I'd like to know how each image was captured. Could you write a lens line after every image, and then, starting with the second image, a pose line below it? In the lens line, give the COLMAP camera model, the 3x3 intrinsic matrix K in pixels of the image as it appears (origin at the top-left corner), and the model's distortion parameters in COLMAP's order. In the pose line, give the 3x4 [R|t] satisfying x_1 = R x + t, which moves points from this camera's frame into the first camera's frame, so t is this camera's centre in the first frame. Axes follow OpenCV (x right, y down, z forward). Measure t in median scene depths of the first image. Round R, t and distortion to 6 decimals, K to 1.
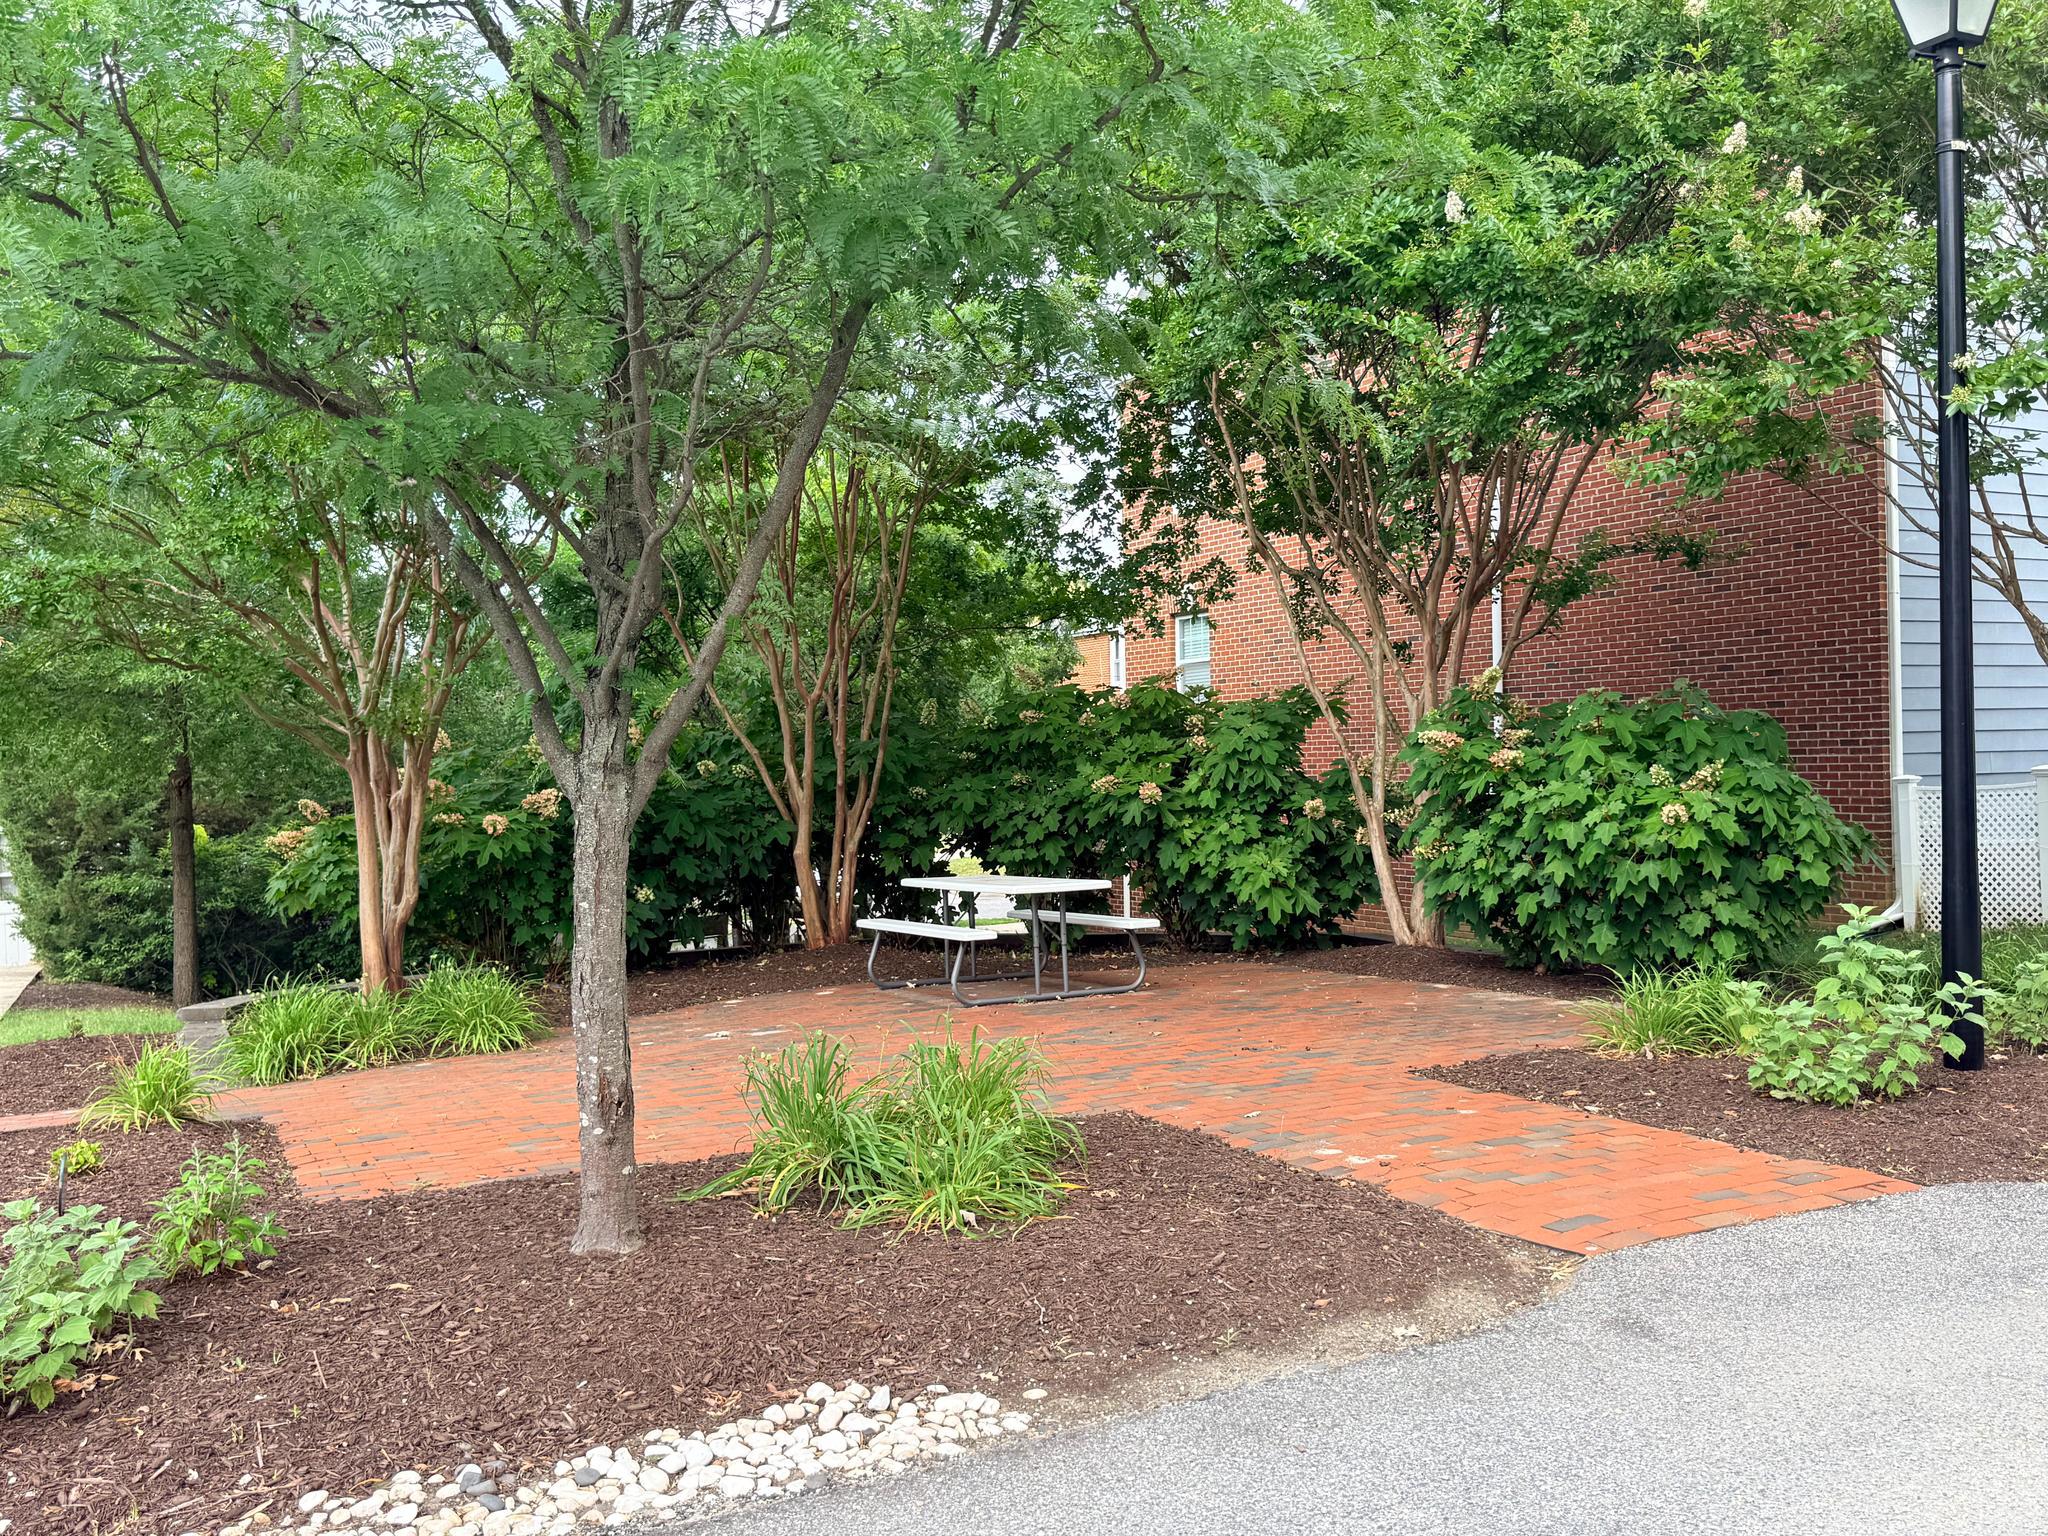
lens RADIAL K [[1789.5, 0, 1023.7], [0, 1789.5, 774.0], [0, 0, 1]] dist [0.075159, -0.123536]
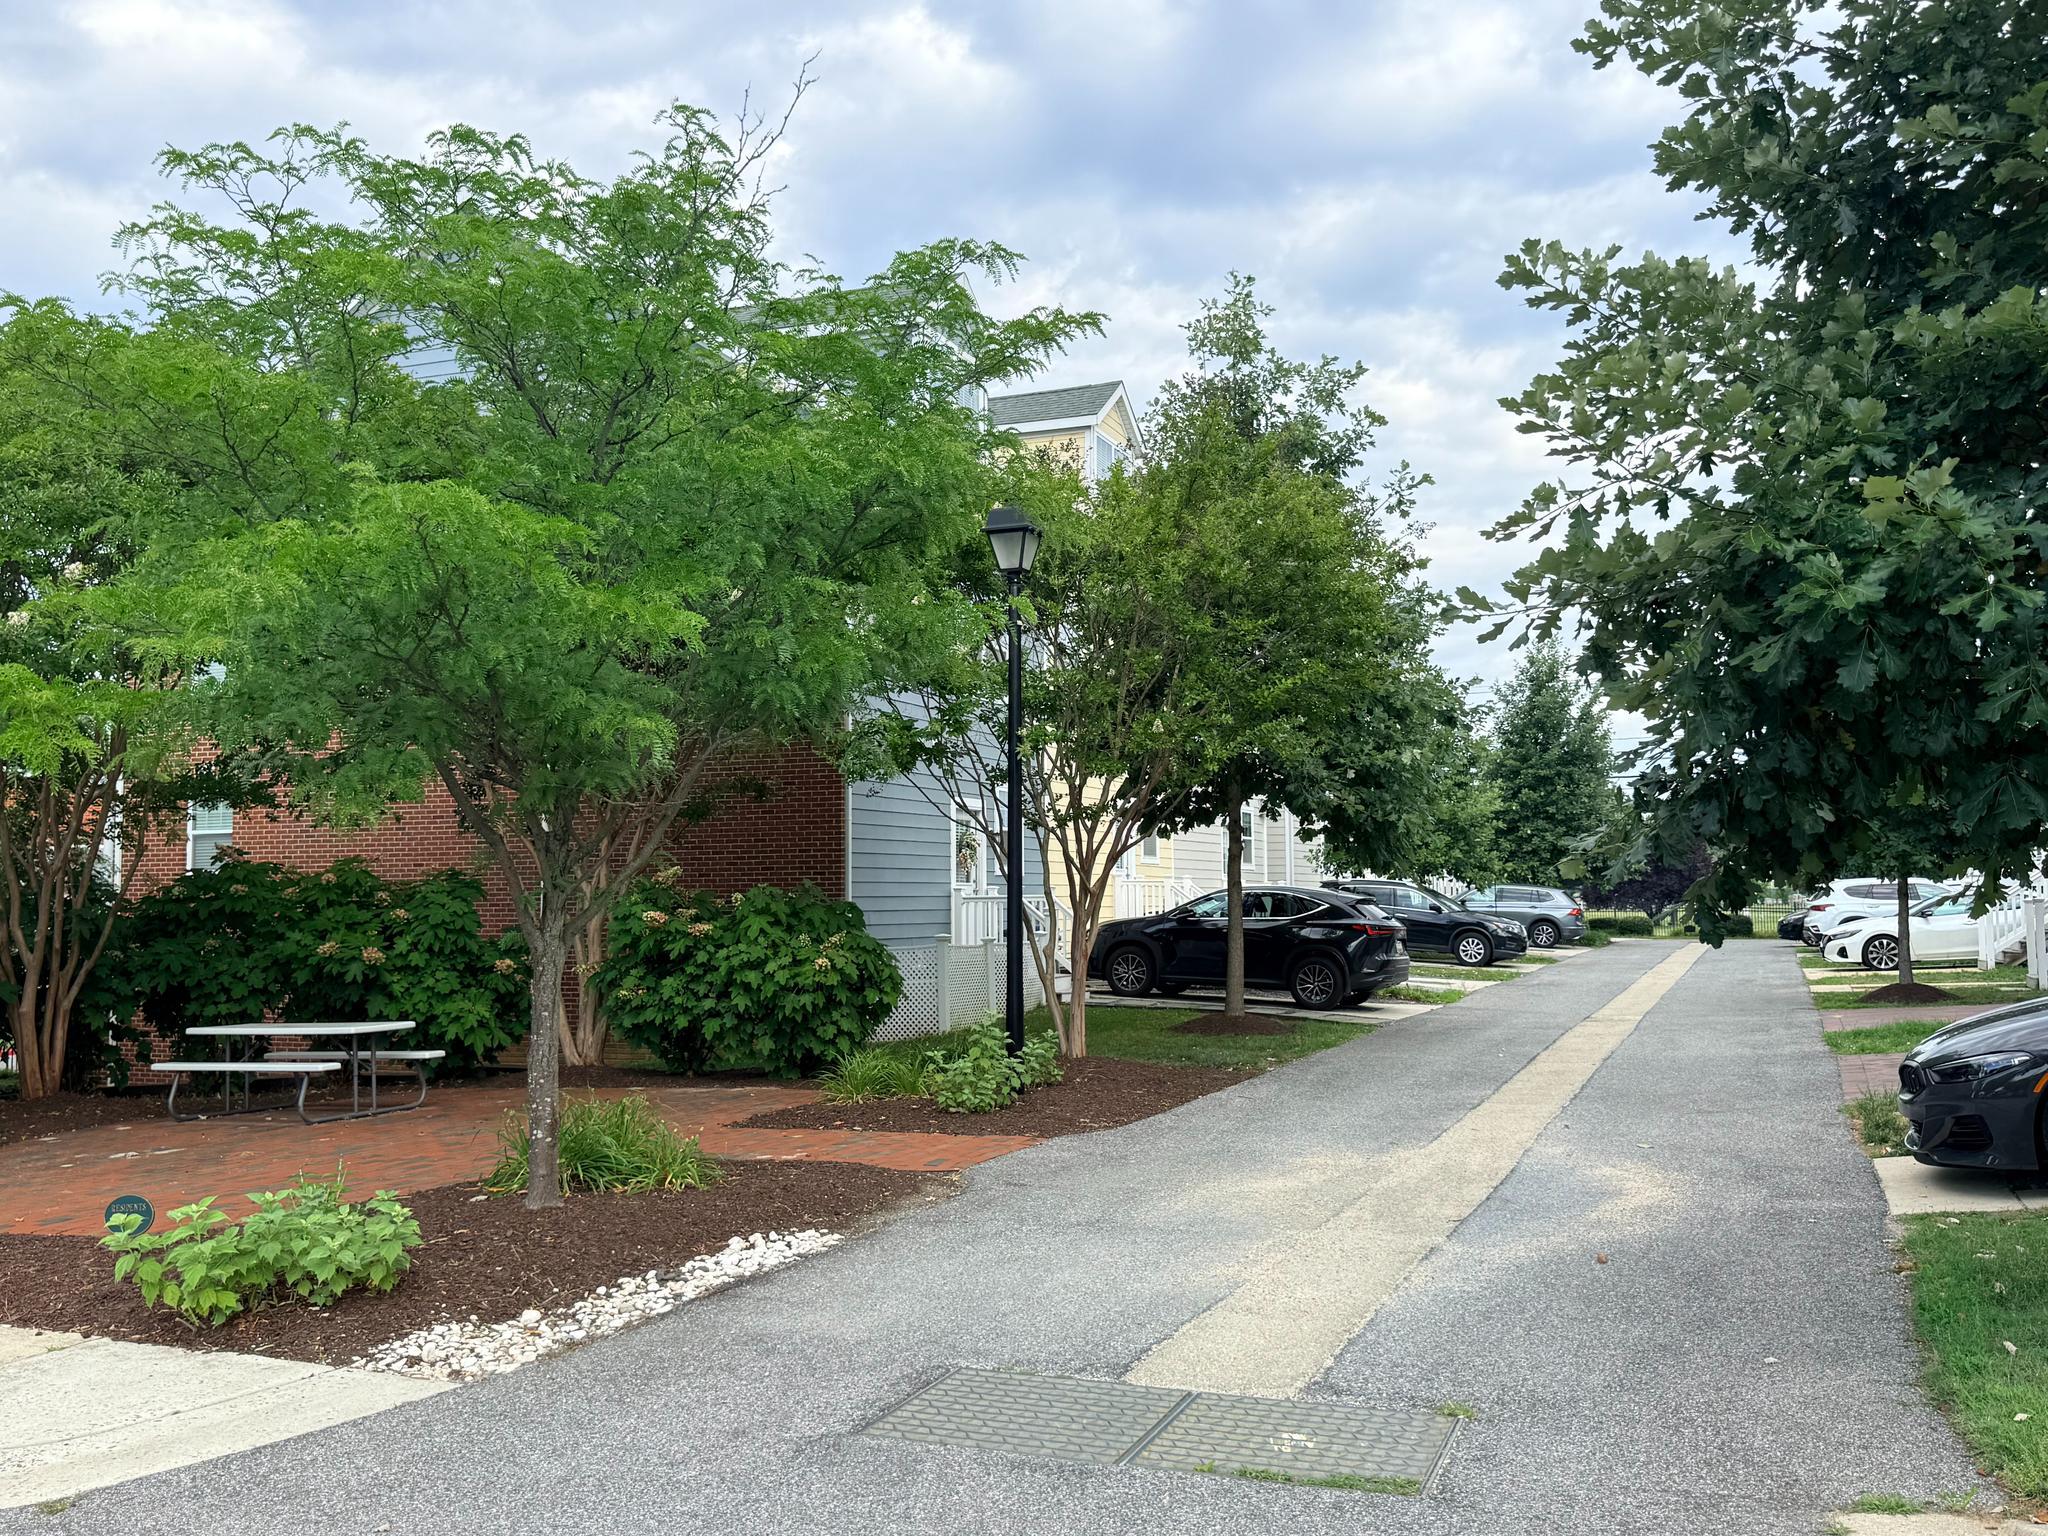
lens RADIAL K [[1789.5, 0, 1023.4], [0, 1789.5, 762.7], [0, 0, 1]] dist [0.075159, -0.123536]
pose [[0.771875, 0.063480, 0.632598, -0.486033], [-0.001874, 0.995226, -0.097582, -0.001308], [-0.635772, 0.074136, 0.768309, -0.343713]]
